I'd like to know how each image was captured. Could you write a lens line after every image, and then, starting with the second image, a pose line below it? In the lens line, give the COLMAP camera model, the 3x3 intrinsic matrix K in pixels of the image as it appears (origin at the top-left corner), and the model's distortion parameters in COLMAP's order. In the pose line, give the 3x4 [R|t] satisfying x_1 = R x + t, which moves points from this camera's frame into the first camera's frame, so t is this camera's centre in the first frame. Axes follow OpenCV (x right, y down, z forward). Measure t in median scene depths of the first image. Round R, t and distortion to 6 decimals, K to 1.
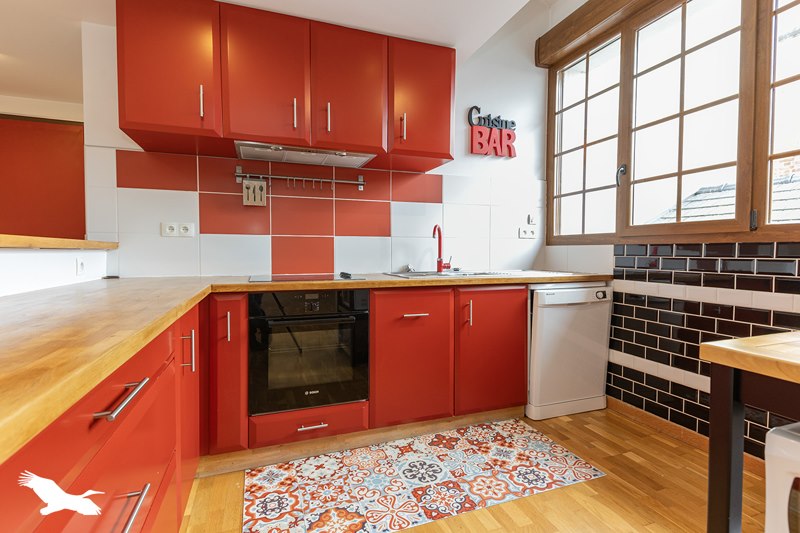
lens RADIAL K [[387.3, 0, 401.0], [0, 387.3, 265.3], [0, 0, 1]] dist [0.003559, -0.000199]
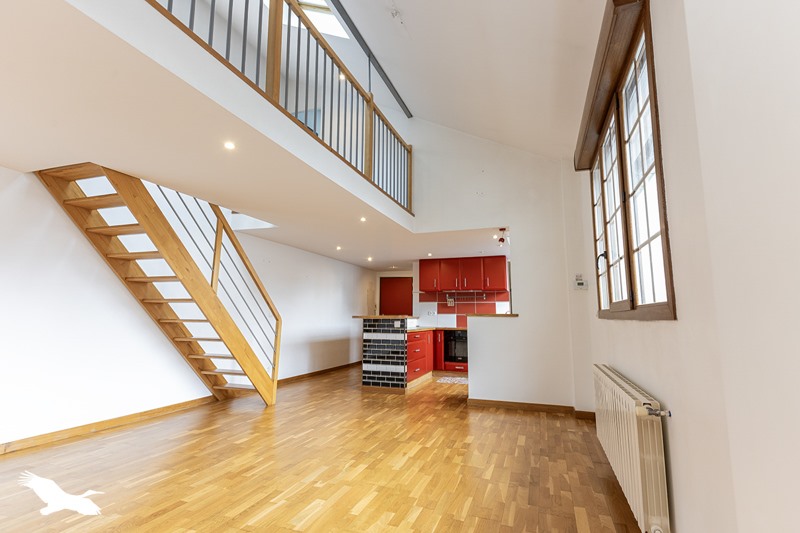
lens RADIAL K [[387.3, 0, 400.6], [0, 387.3, 263.4], [0, 0, 1]] dist [0.003559, -0.000199]
pose [[0.771974, -0.072746, -0.631477, 1.495884], [-0.028212, 0.988530, -0.148366, -0.004596], [0.635027, 0.132350, 0.761068, -1.979460]]
